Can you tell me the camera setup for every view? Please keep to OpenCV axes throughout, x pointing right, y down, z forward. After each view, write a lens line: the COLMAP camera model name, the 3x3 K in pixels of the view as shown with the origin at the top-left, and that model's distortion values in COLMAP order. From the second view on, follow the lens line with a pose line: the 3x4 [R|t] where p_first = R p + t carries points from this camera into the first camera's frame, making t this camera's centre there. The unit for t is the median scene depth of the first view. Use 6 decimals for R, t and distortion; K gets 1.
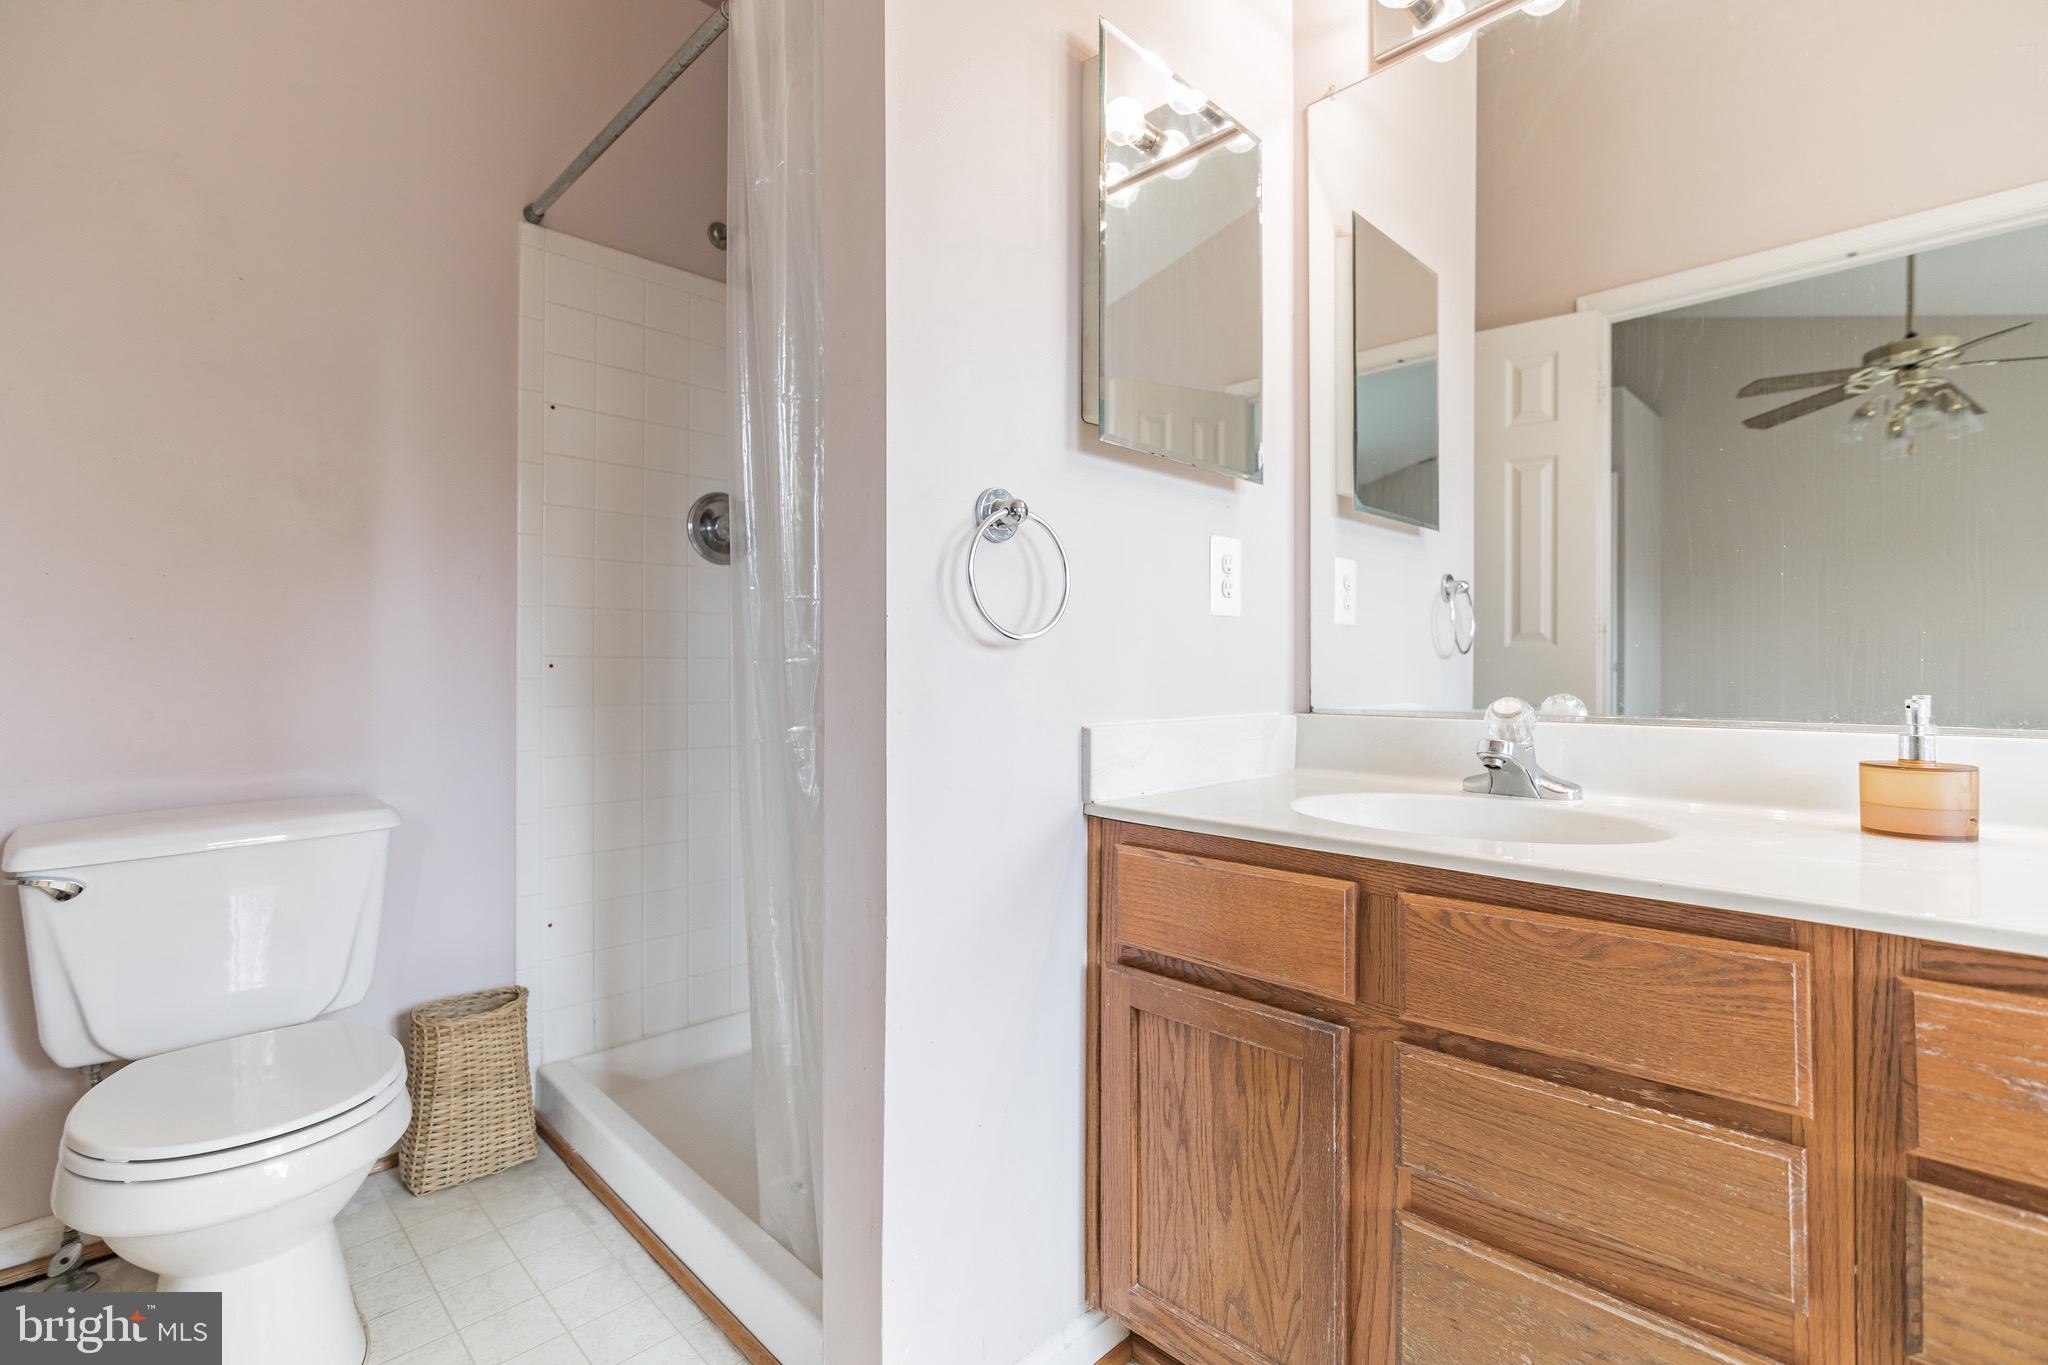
lens RADIAL K [[899.7, 0, 1024.0], [0, 899.7, 682.5], [0, 0, 1]] dist [-0.001042, -0.000230]
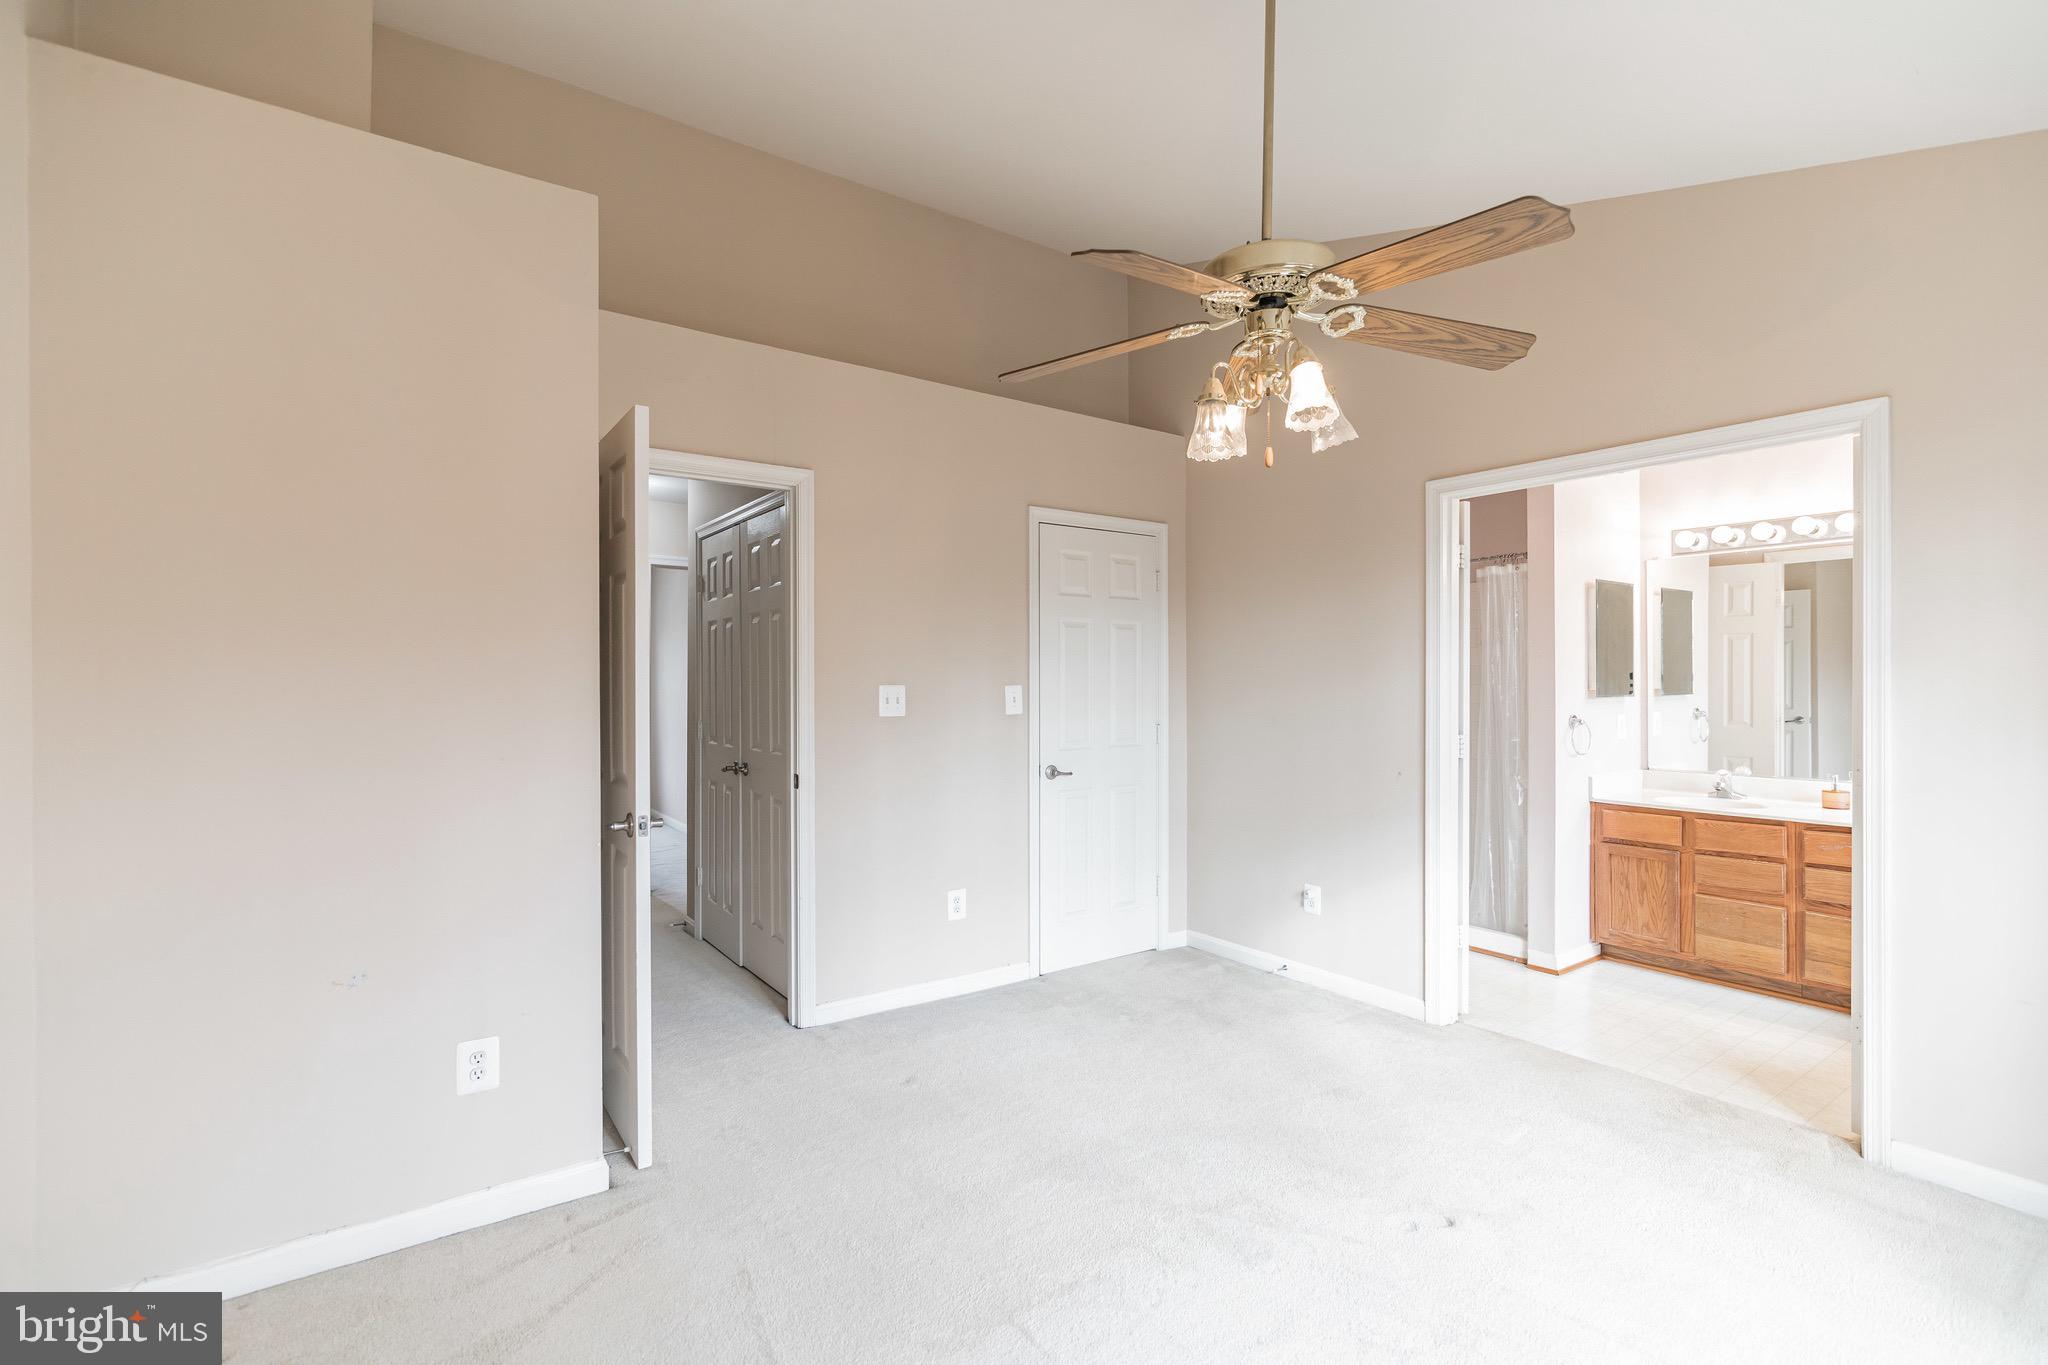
lens RADIAL K [[925.5, 0, 1024.0], [0, 925.5, 682.5], [0, 0, 1]] dist [-0.000068, -0.000086]
pose [[0.987238, 0.001140, -0.159246, -1.822549], [-0.002391, 0.999968, -0.007661, -0.333497], [0.159232, 0.007944, 0.987209, -3.463866]]
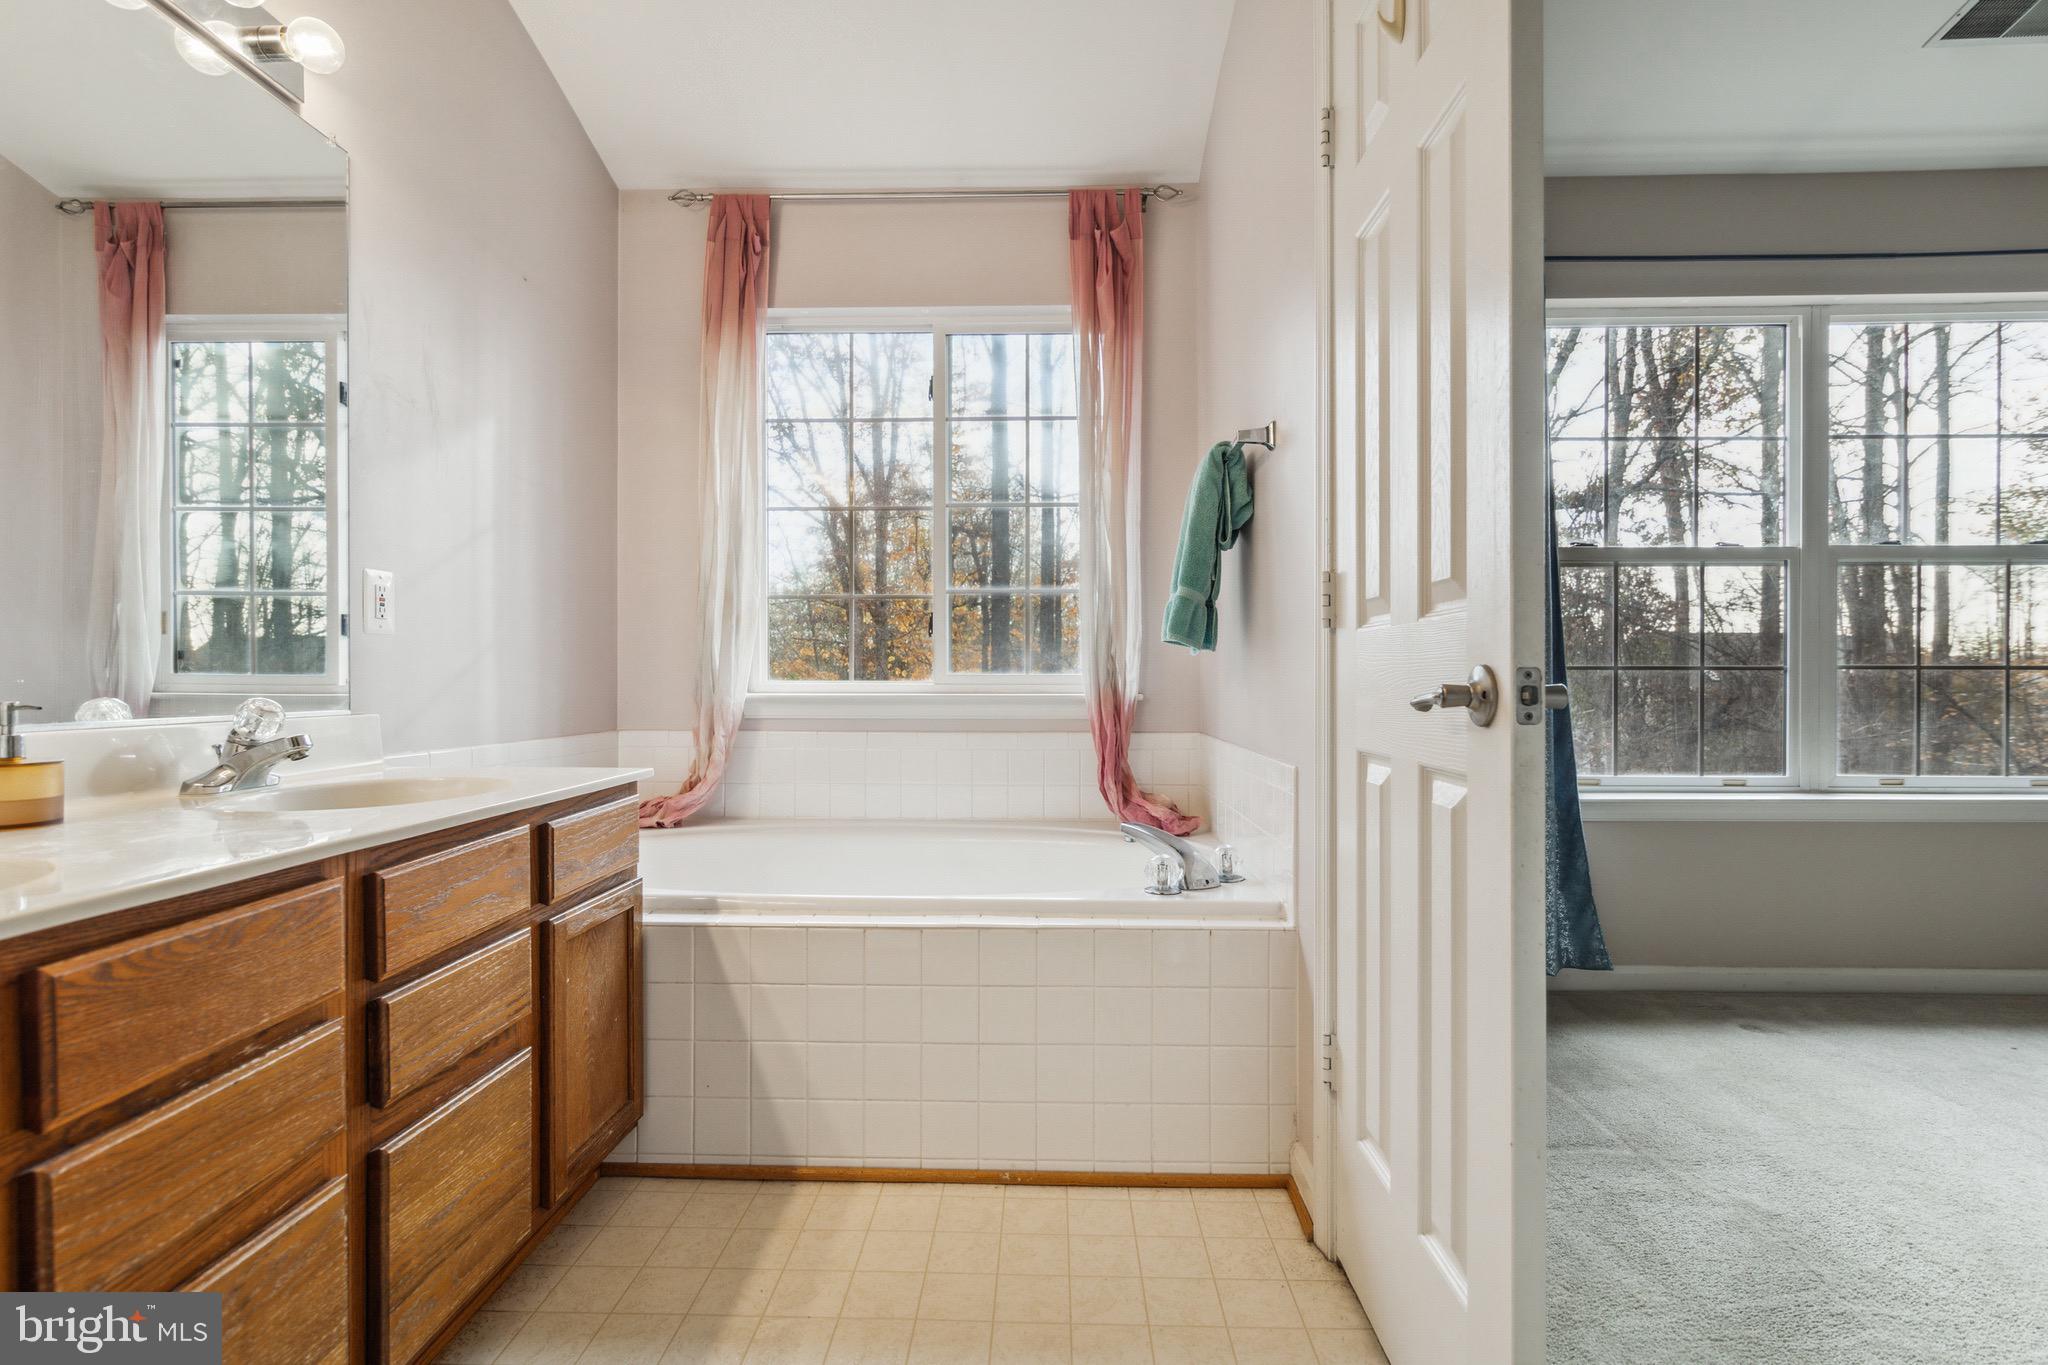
lens RADIAL K [[899.7, 0, 1024.0], [0, 899.7, 682.5], [0, 0, 1]] dist [-0.001042, -0.000230]
pose [[-0.679758, -0.000664, 0.733437, -0.635961], [0.009272, 0.999912, 0.009498, -0.006065], [-0.733378, 0.013257, -0.679692, 0.823991]]
